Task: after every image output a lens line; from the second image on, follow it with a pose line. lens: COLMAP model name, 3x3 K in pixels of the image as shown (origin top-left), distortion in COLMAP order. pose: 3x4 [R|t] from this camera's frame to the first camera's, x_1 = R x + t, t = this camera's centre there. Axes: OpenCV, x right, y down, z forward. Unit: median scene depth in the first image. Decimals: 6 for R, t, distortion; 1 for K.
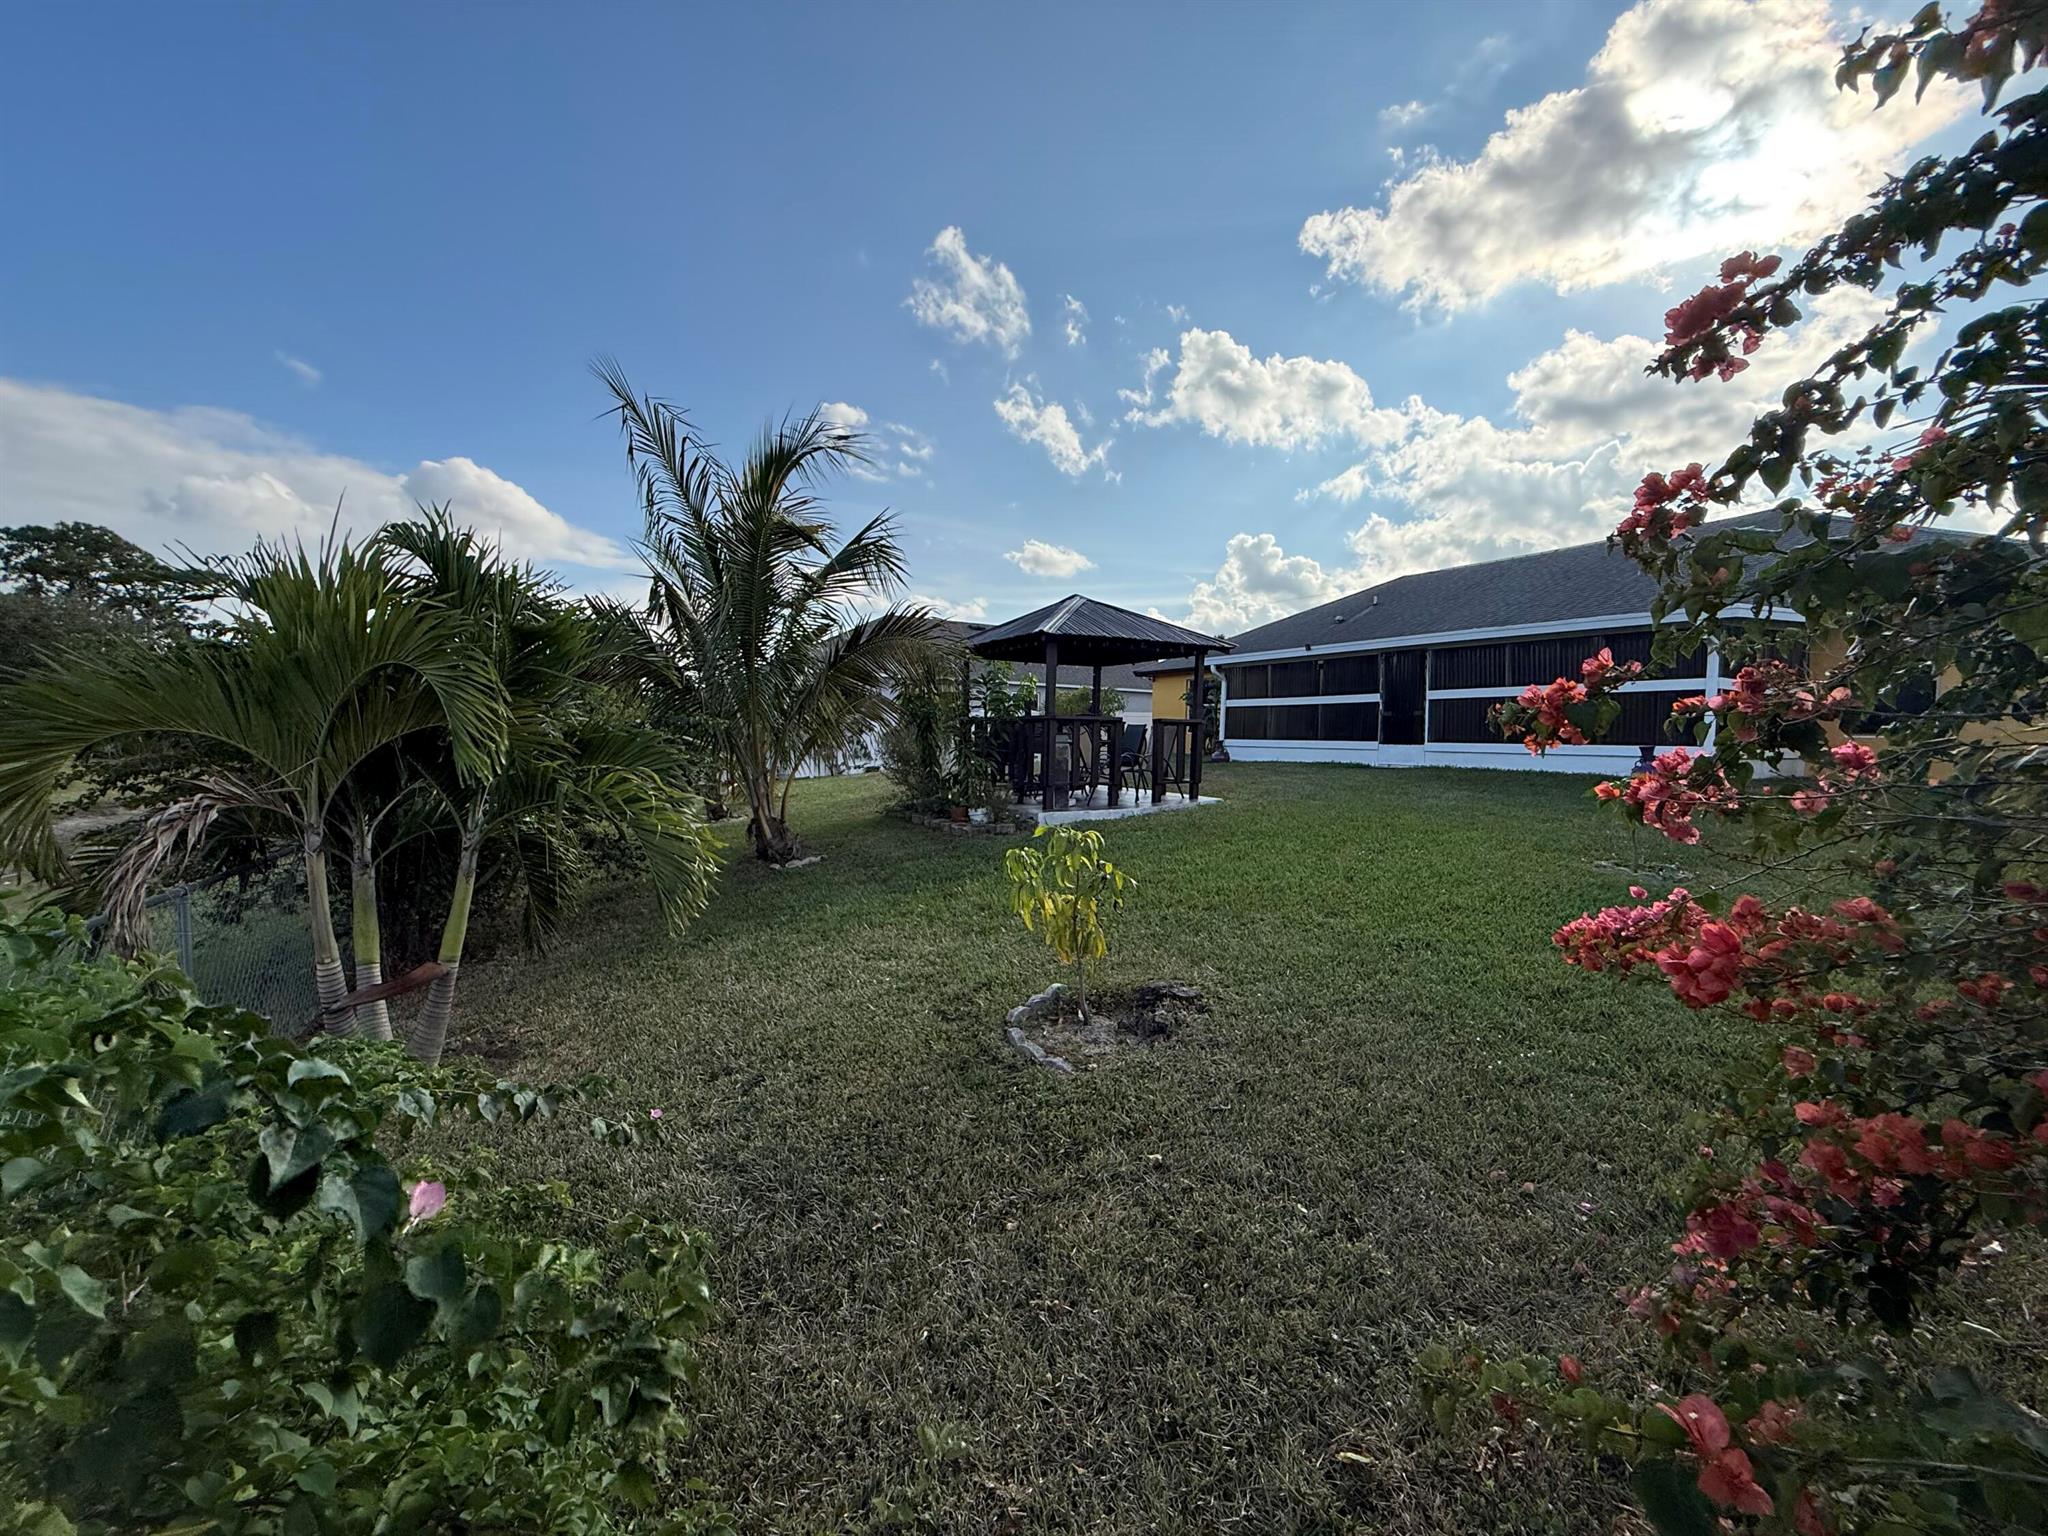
lens RADIAL K [[803.8, 0, 1017.6], [0, 803.8, 786.2], [0, 0, 1]] dist [0.001375, 0.000372]
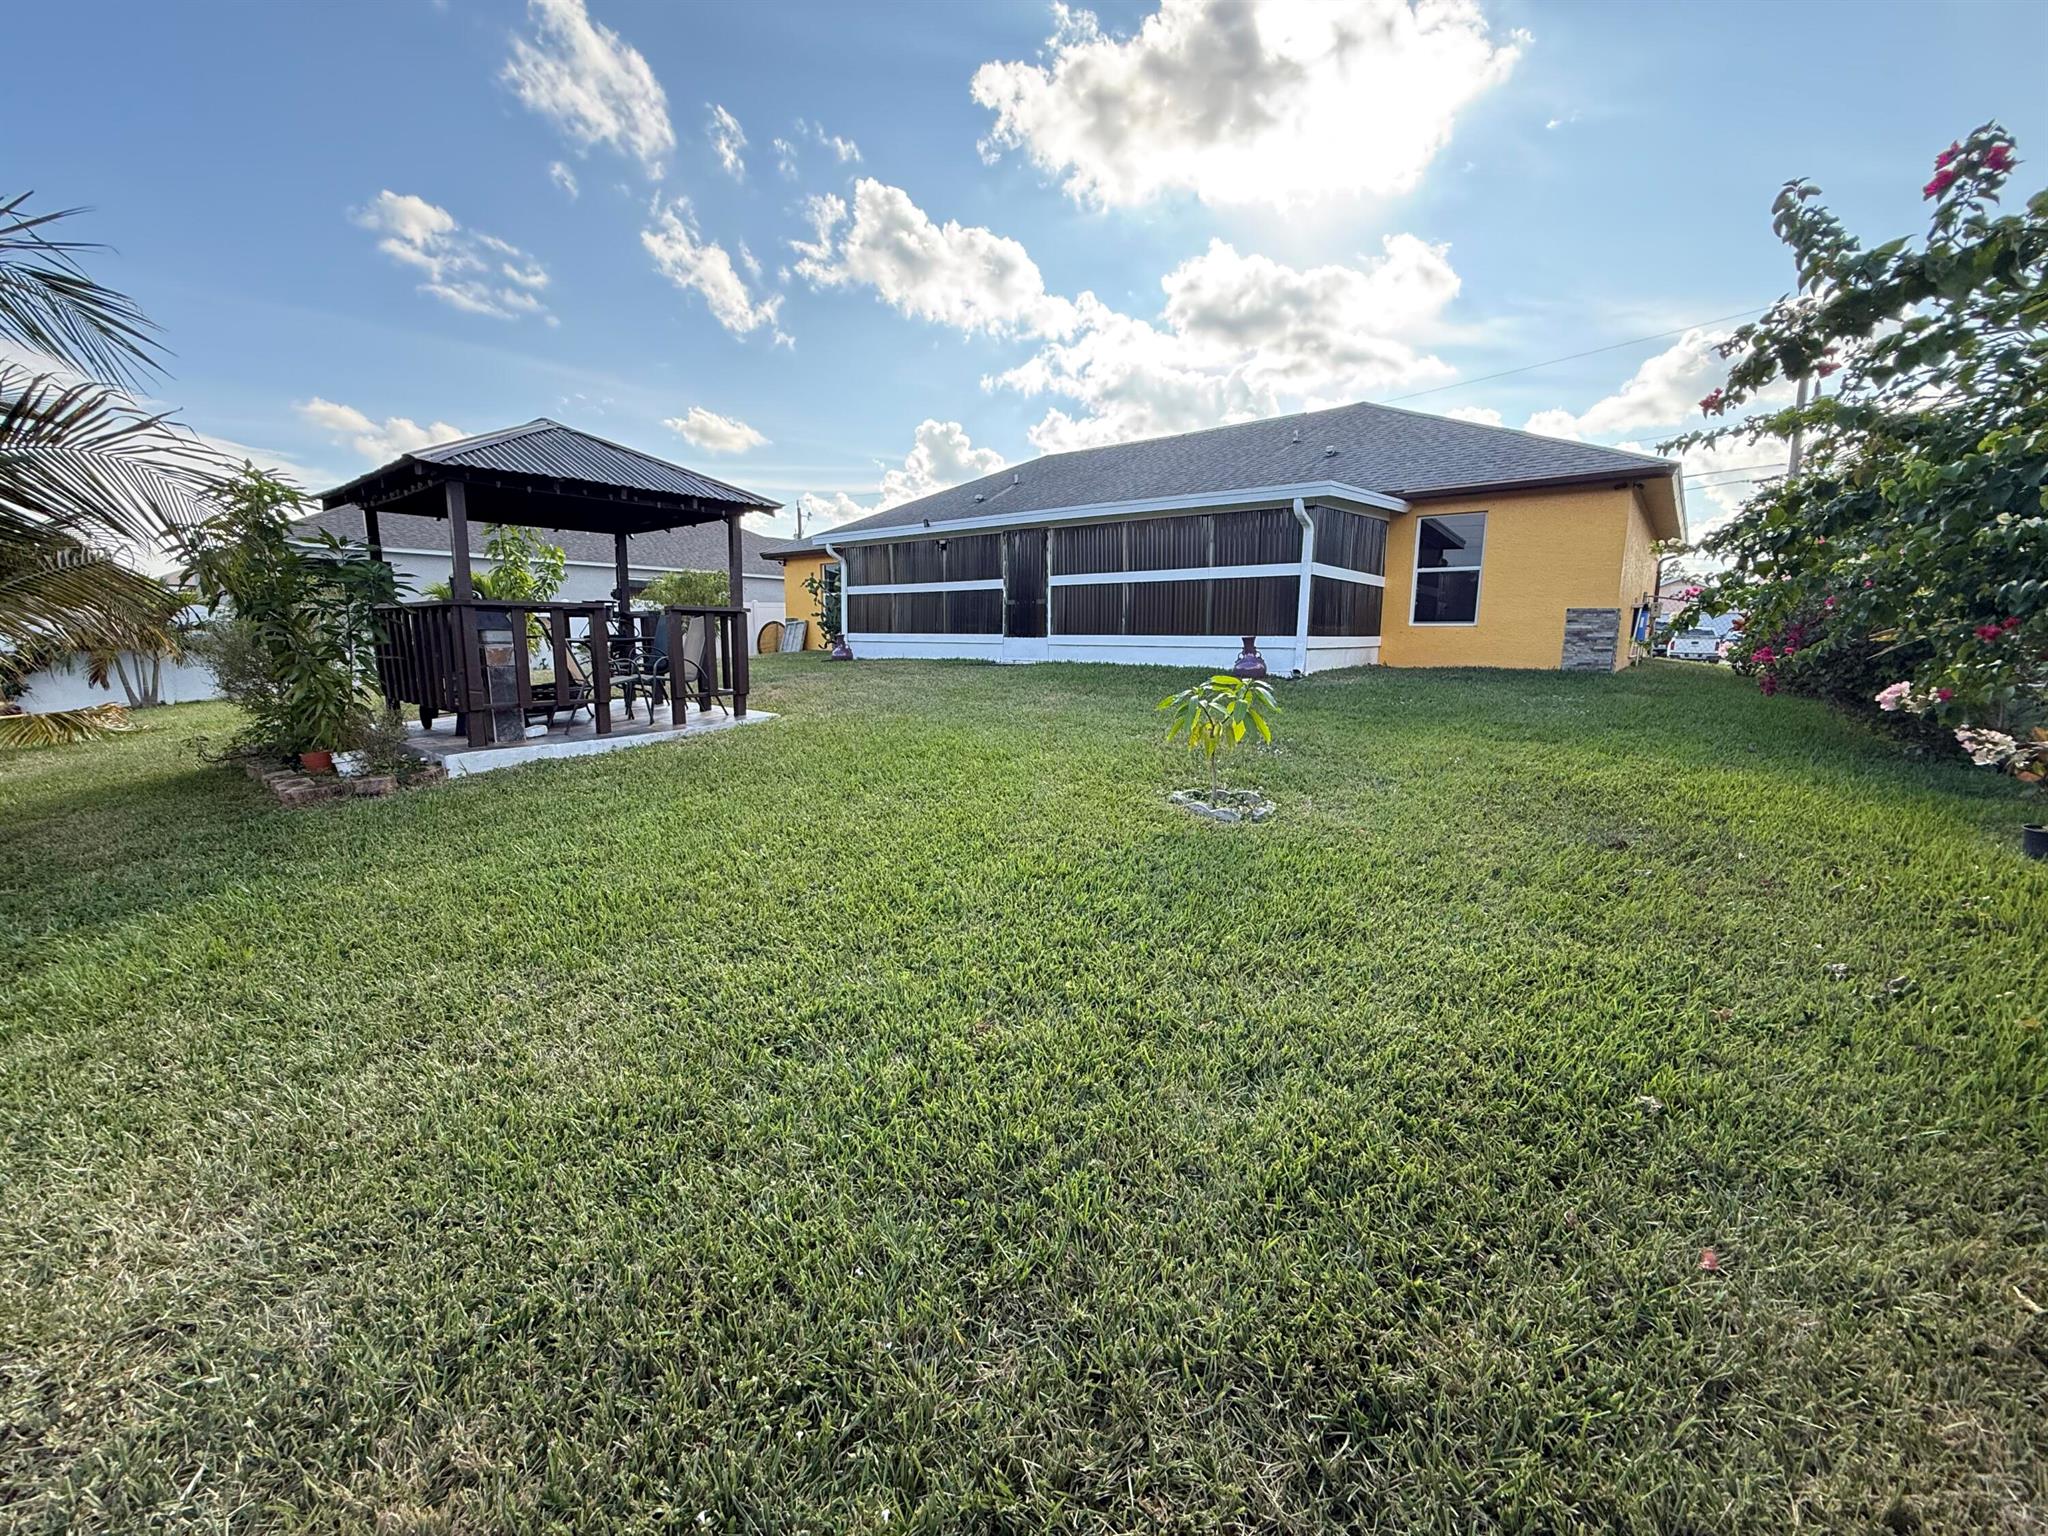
lens RADIAL K [[803.8, 0, 1023.8], [0, 803.8, 778.1], [0, 0, 1]] dist [0.001375, 0.000372]
pose [[0.932362, -0.074268, 0.353815, 0.204237], [0.031389, 0.991606, 0.125429, -0.012777], [-0.360161, -0.105839, 0.926867, 0.216429]]
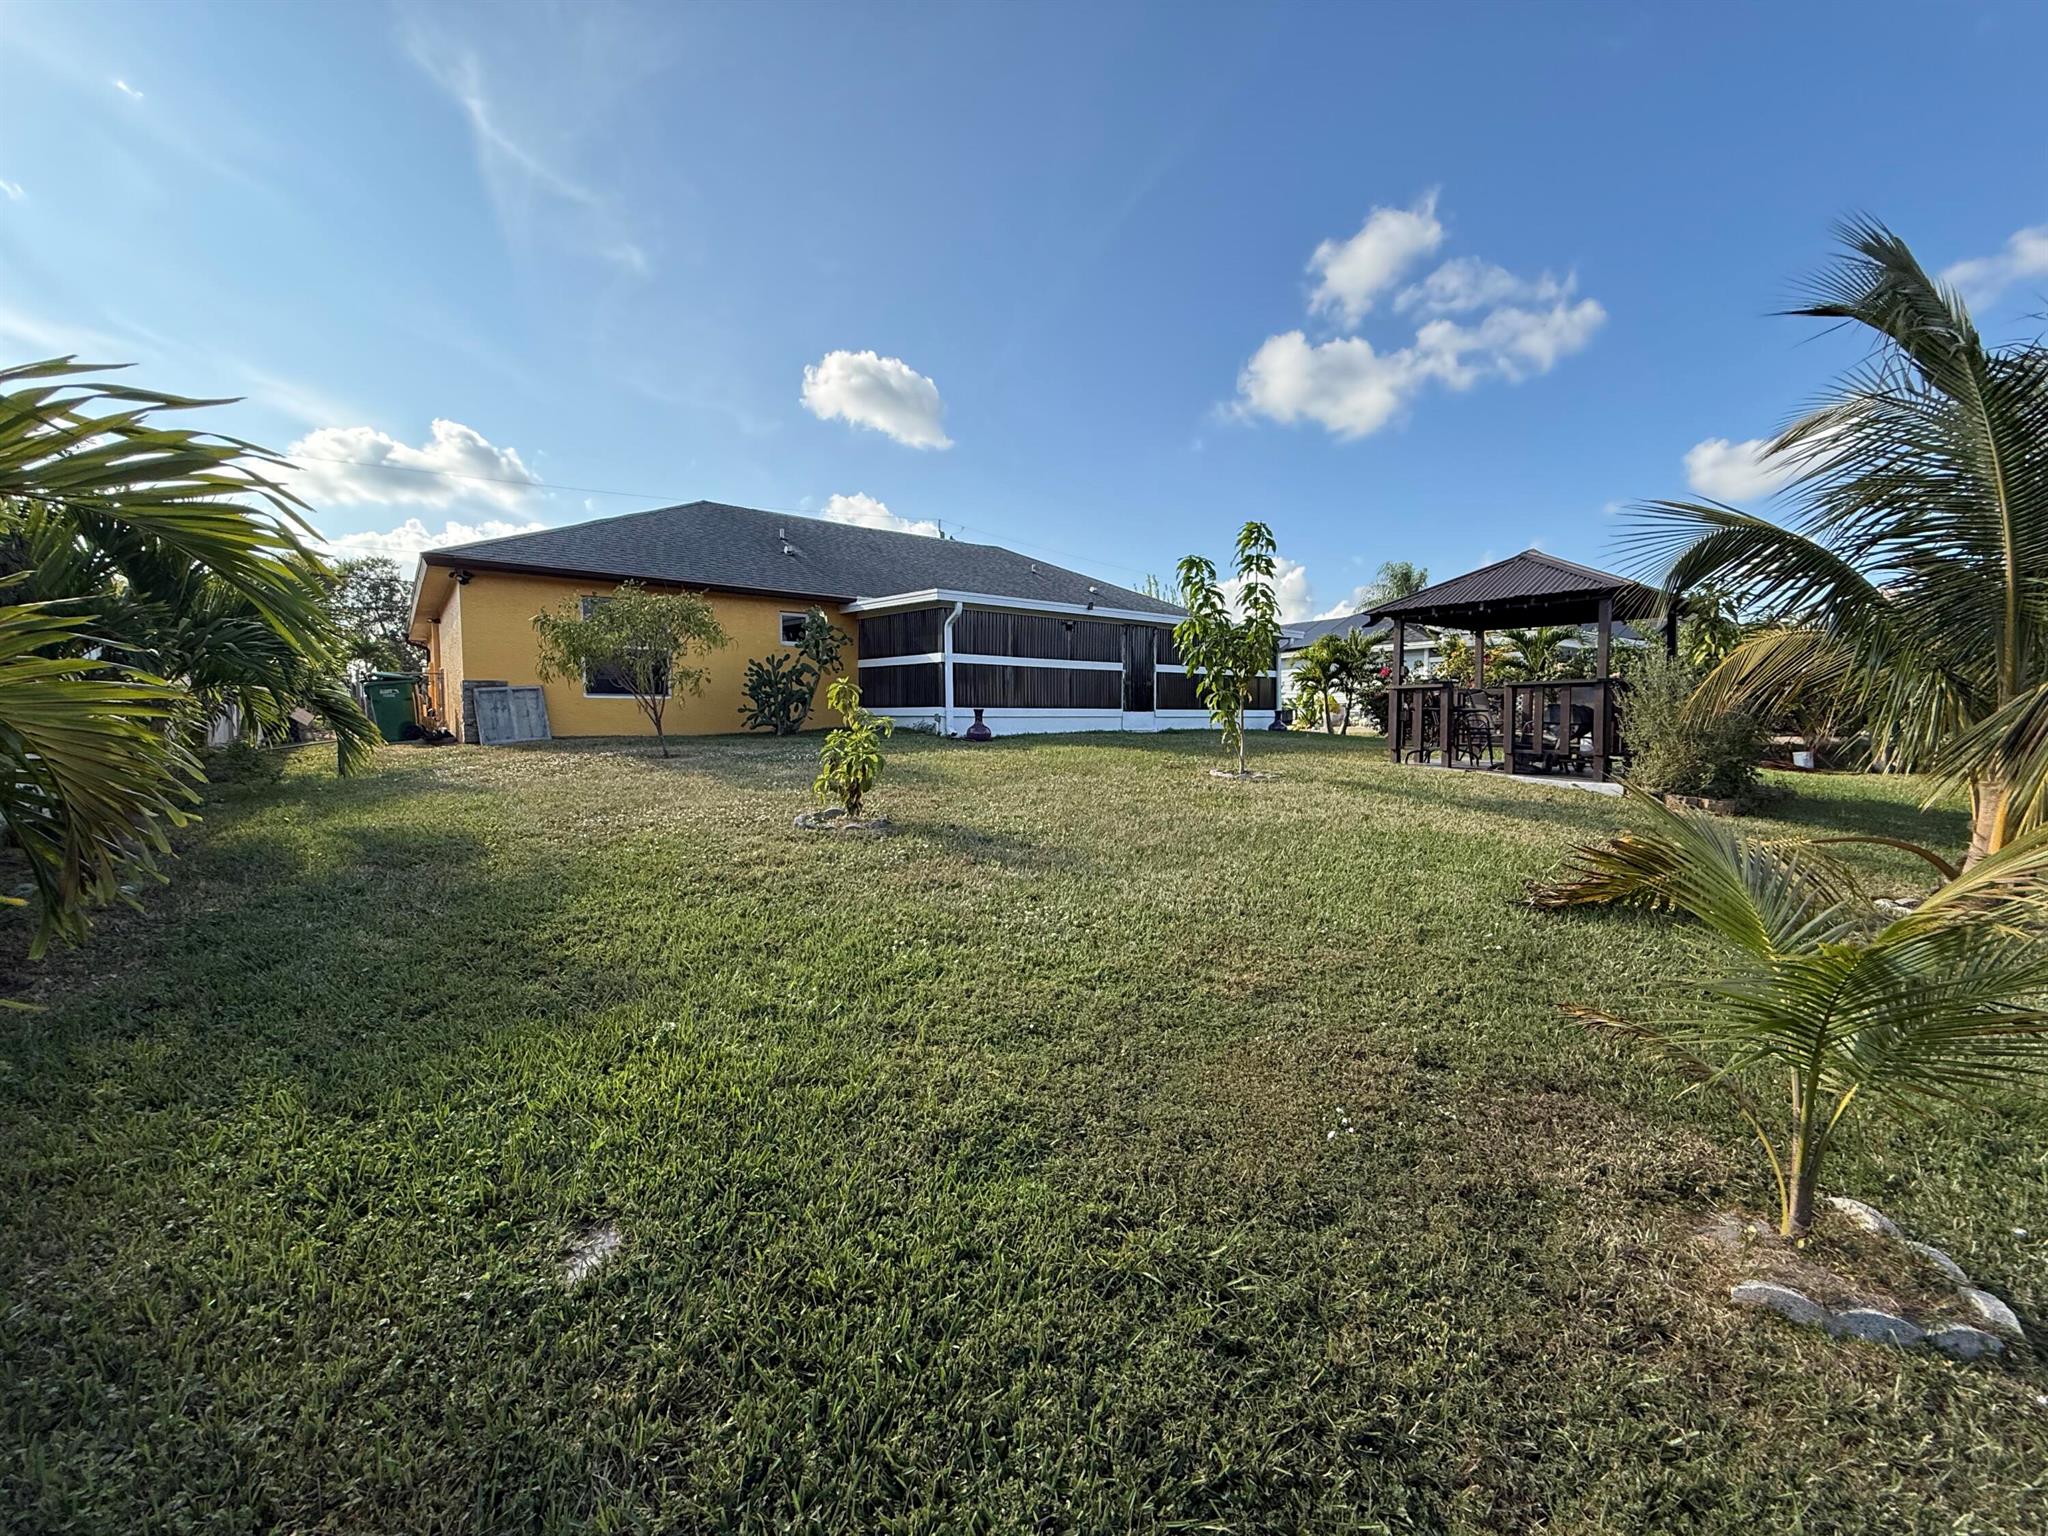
lens RADIAL K [[803.8, 0, 1024.1], [0, 803.8, 763.8], [0, 0, 1]] dist [0.001375, 0.000372]
pose [[-0.180639, -0.077540, 0.980488, -0.793461], [0.061225, 0.994068, 0.089894, -0.123564], [-0.981642, 0.076269, -0.174820, 1.868675]]
